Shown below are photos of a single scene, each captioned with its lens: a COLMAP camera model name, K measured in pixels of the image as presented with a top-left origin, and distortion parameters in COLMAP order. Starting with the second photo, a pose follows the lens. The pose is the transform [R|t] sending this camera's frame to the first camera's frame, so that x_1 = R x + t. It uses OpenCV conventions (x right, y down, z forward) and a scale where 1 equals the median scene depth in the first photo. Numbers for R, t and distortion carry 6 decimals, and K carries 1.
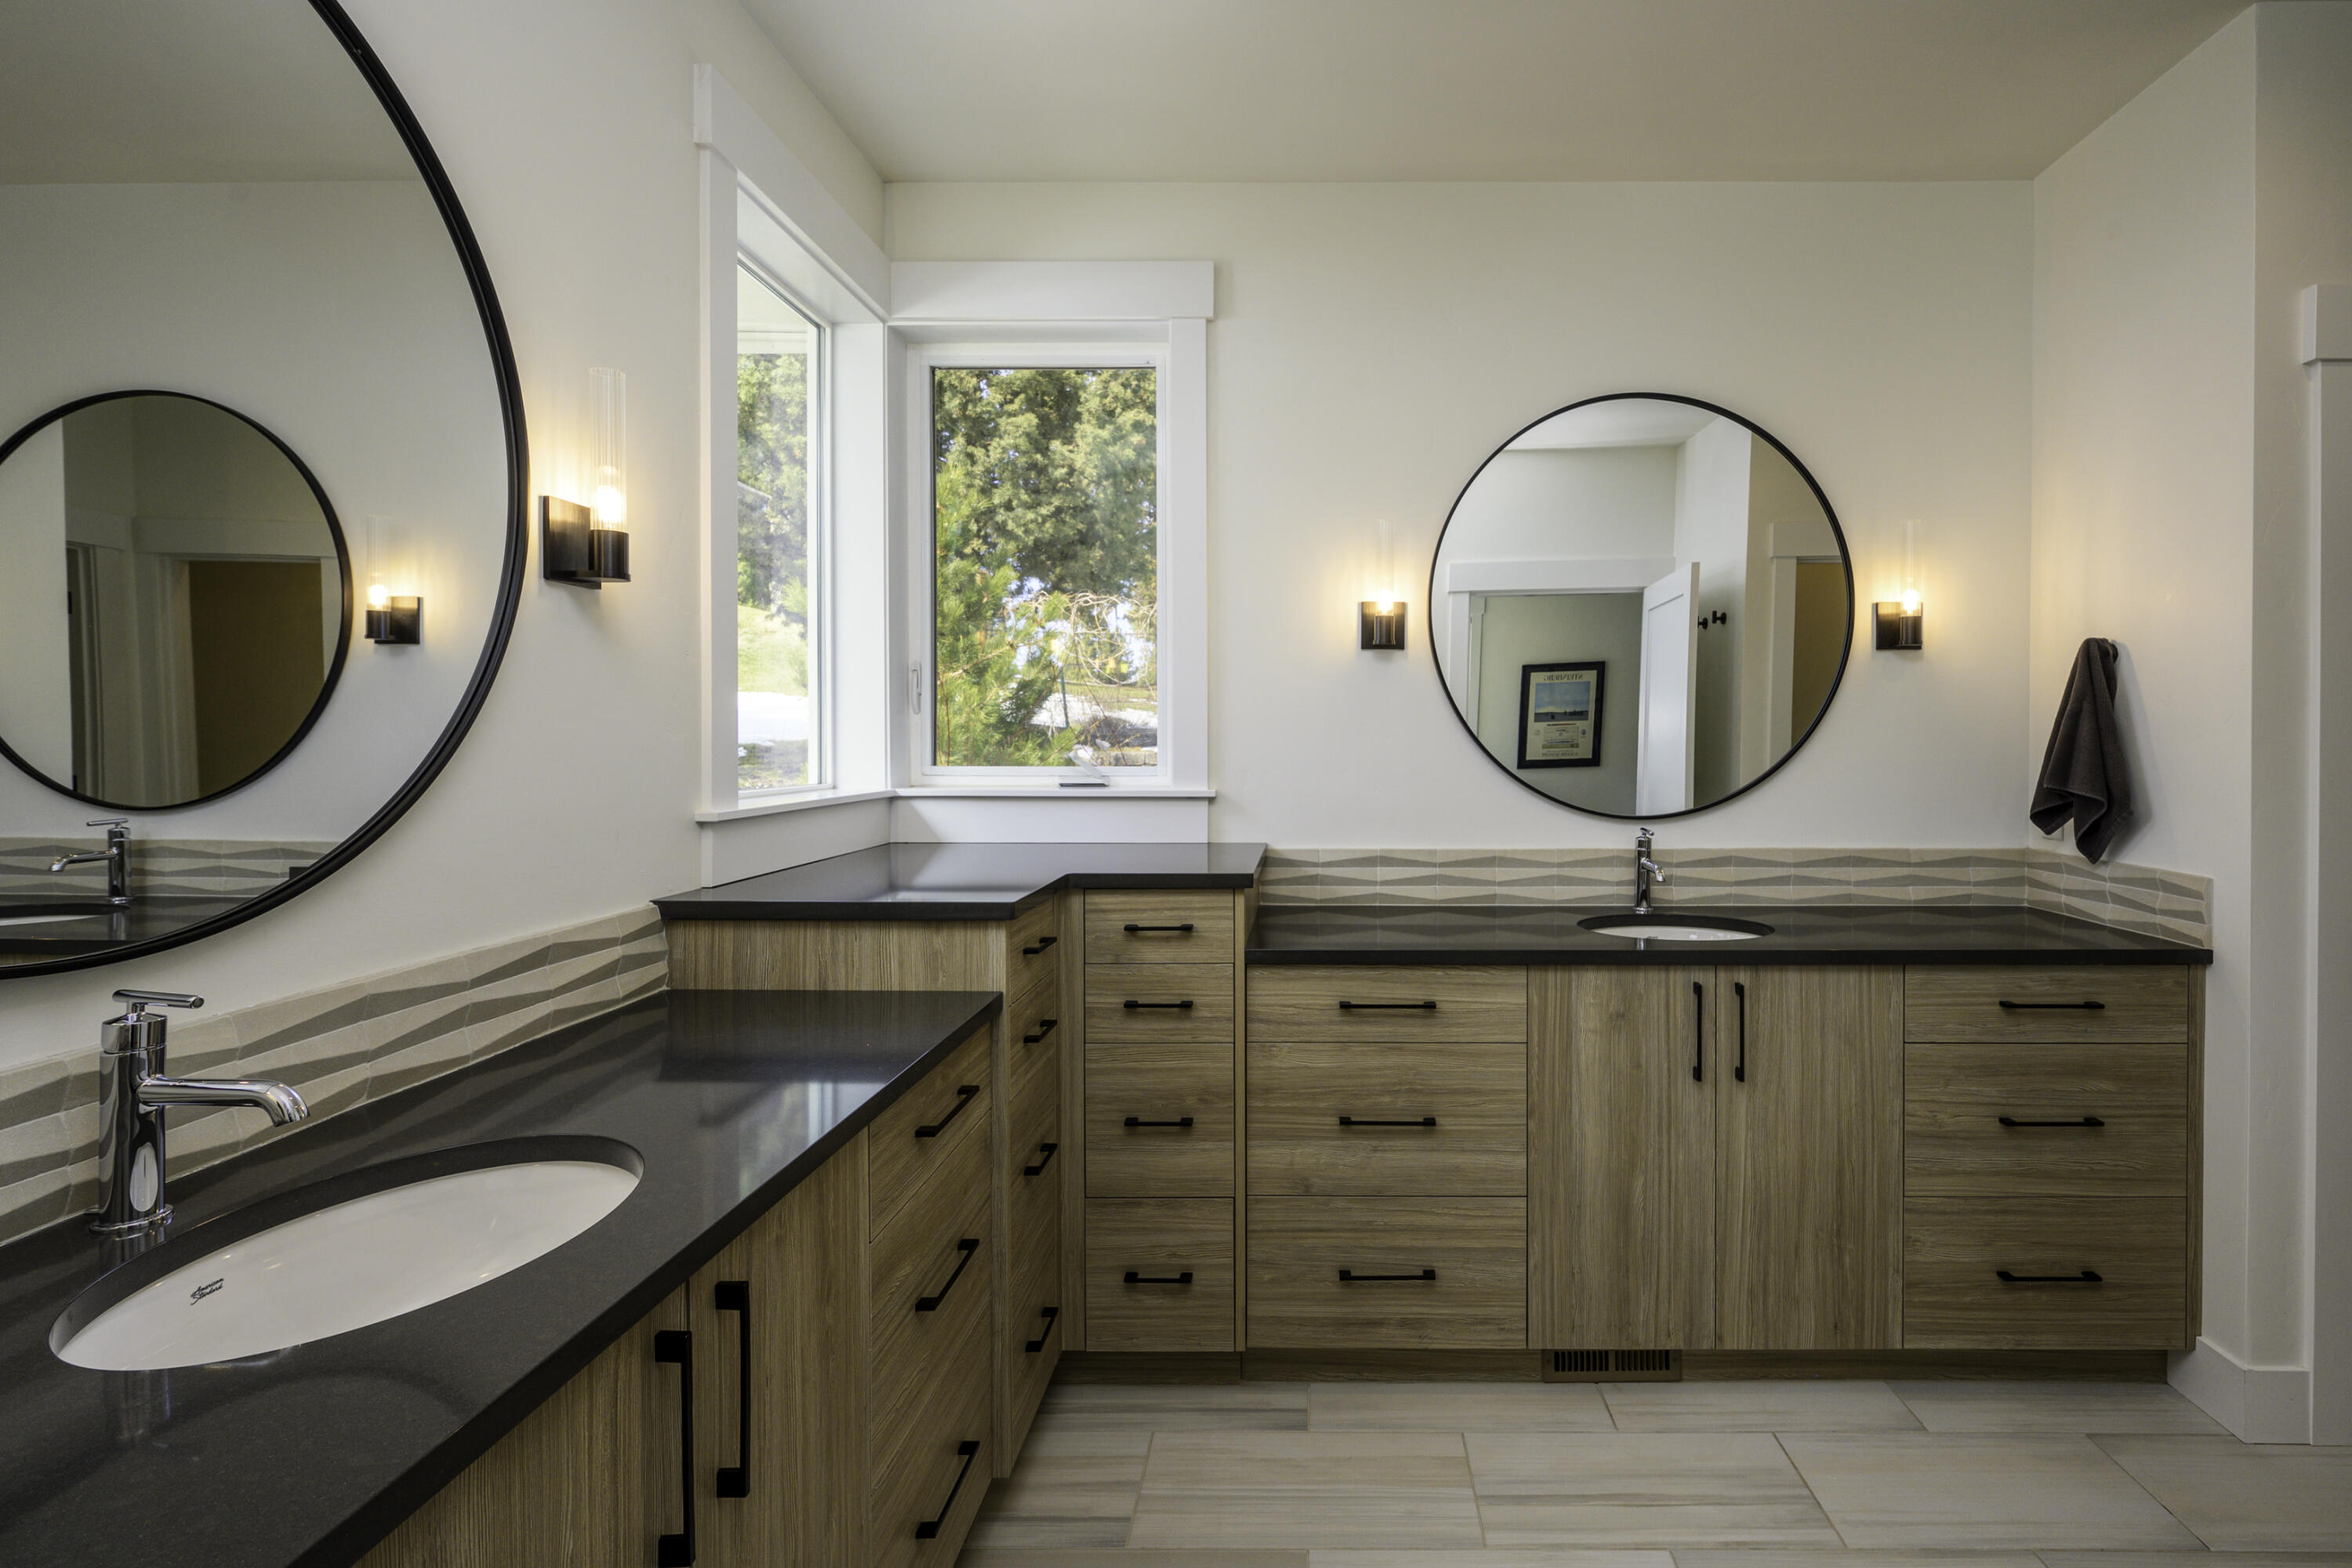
lens RADIAL K [[1041.9, 0, 1184.5], [0, 1041.9, 744.6], [0, 0, 1]] dist [-0.002460, -0.000380]
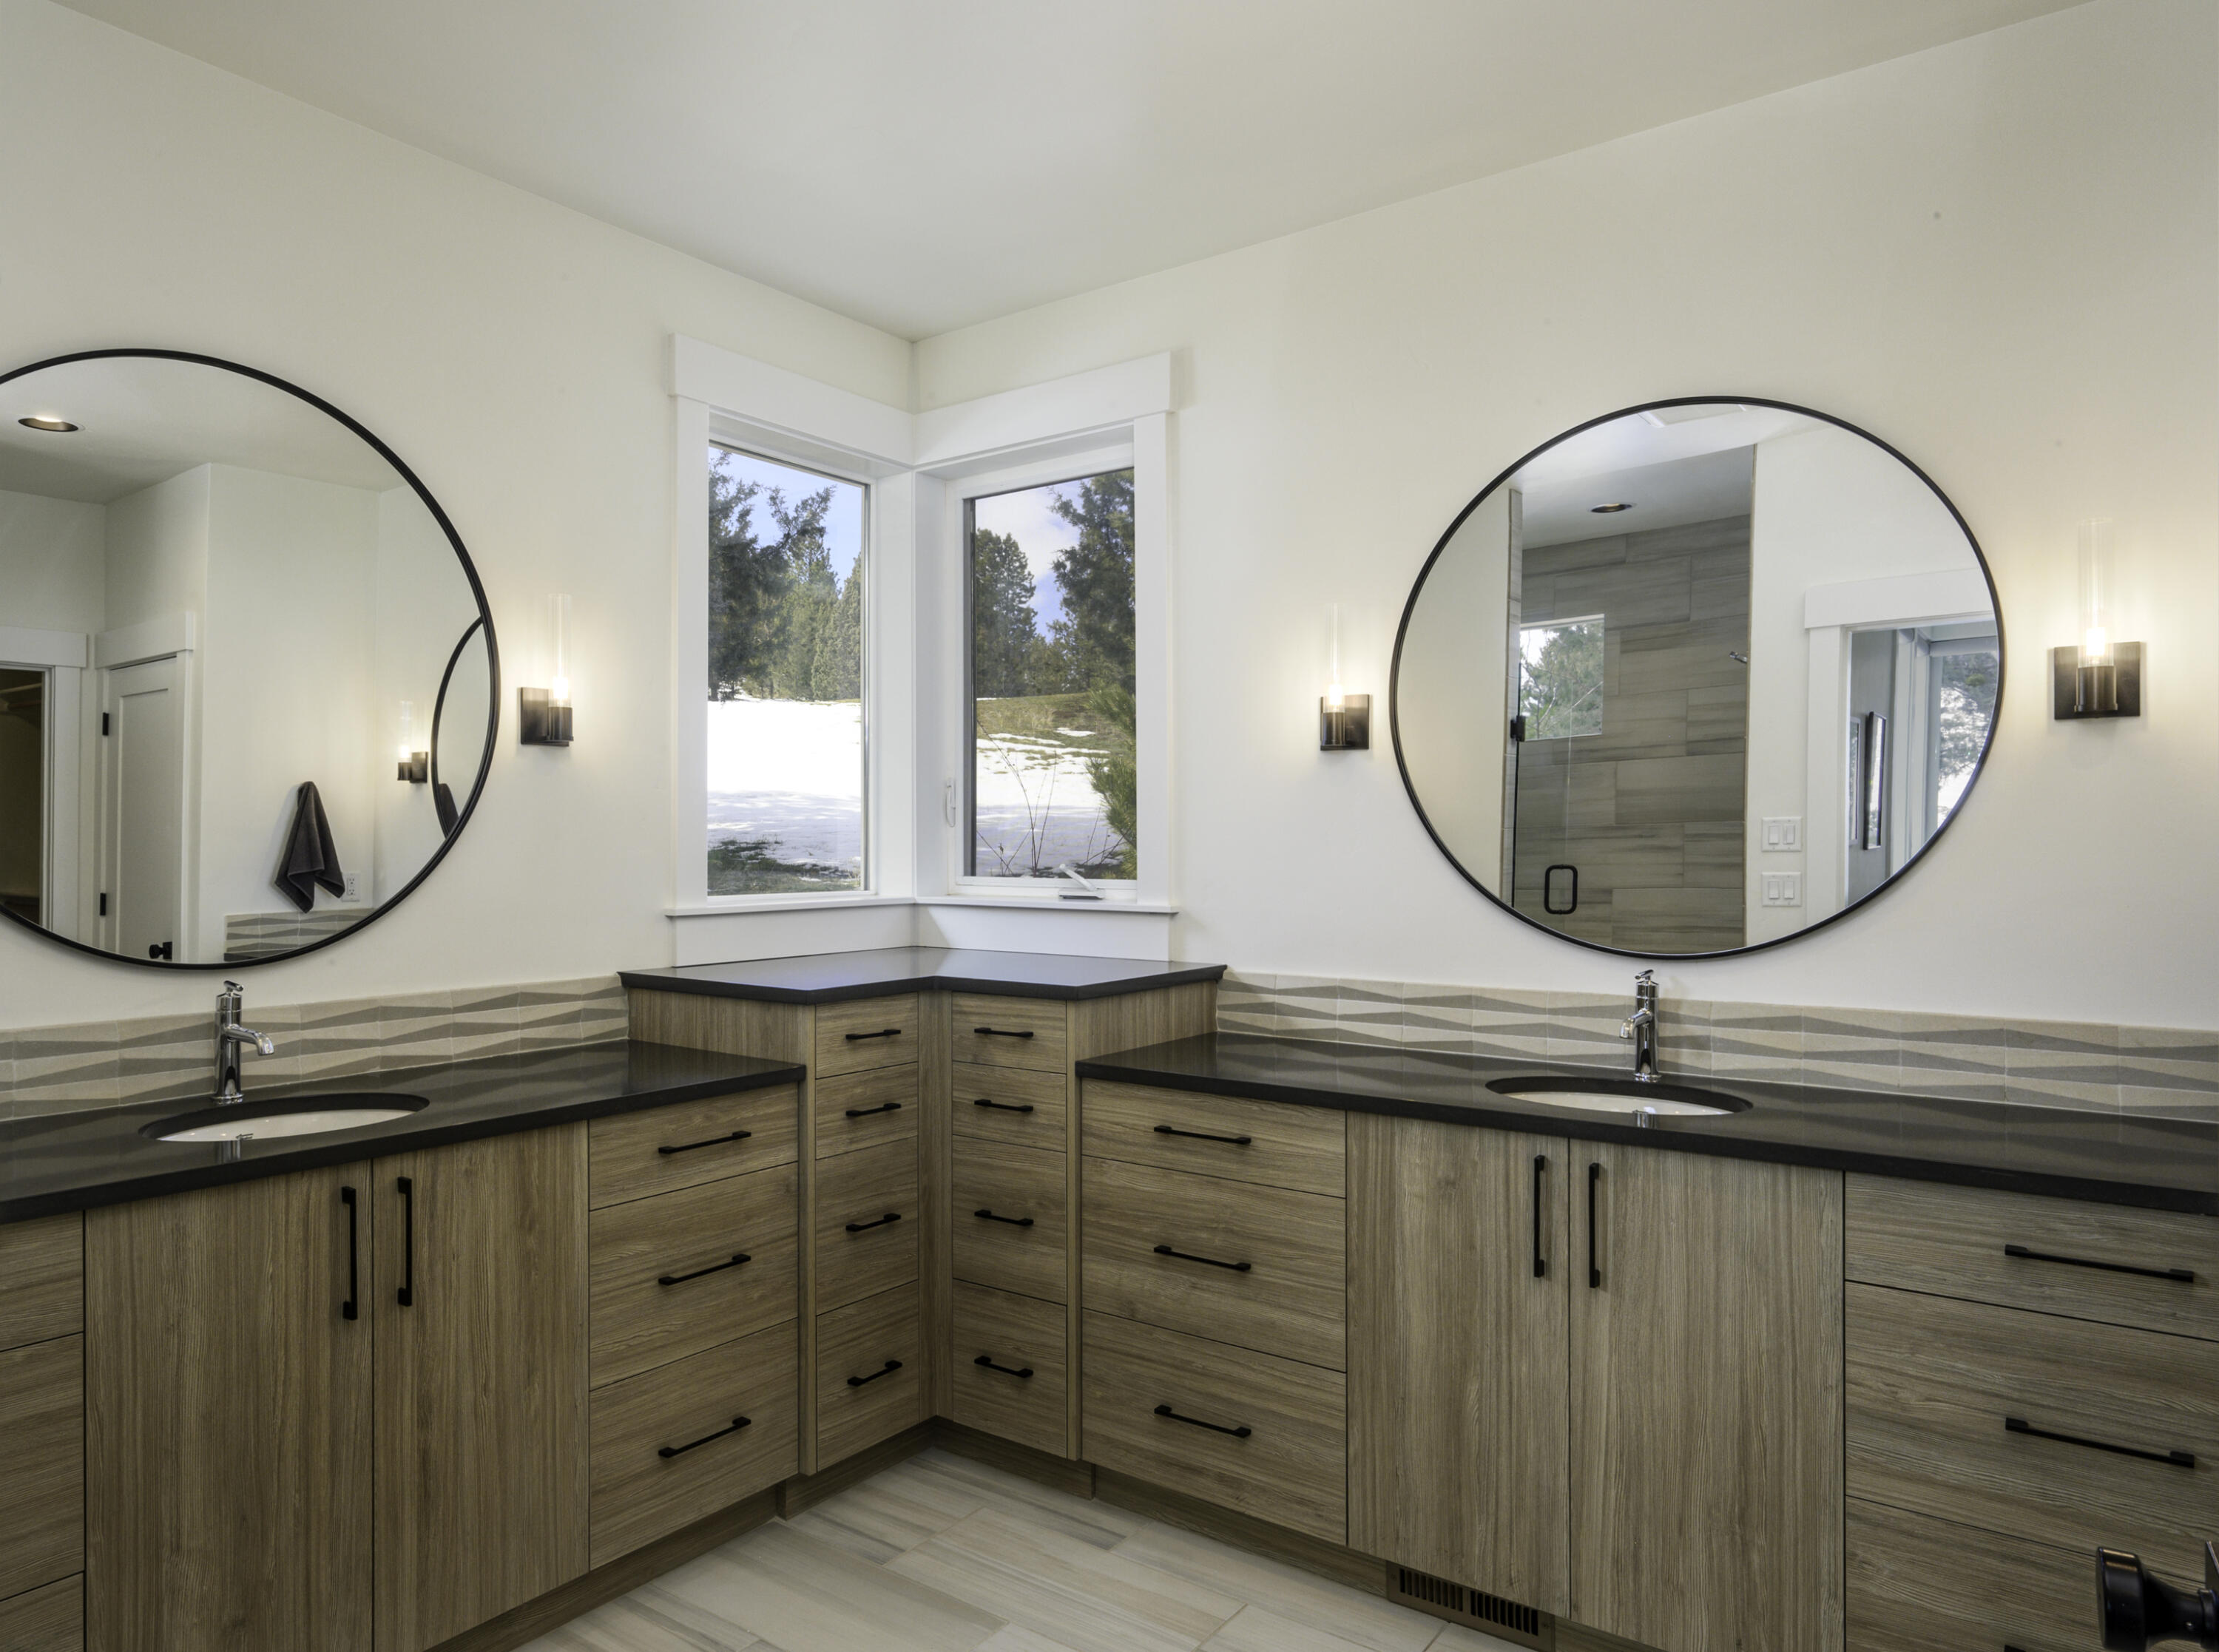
lens RADIAL K [[1412.1, 0, 1107.9], [0, 1412.1, 835.4], [0, 0, 1]] dist [-0.004121, -0.000524]
pose [[0.809613, -0.003078, -0.586956, 0.862742], [-0.002610, 0.999957, -0.008843, -0.010327], [0.586958, 0.008691, 0.809571, -0.089619]]
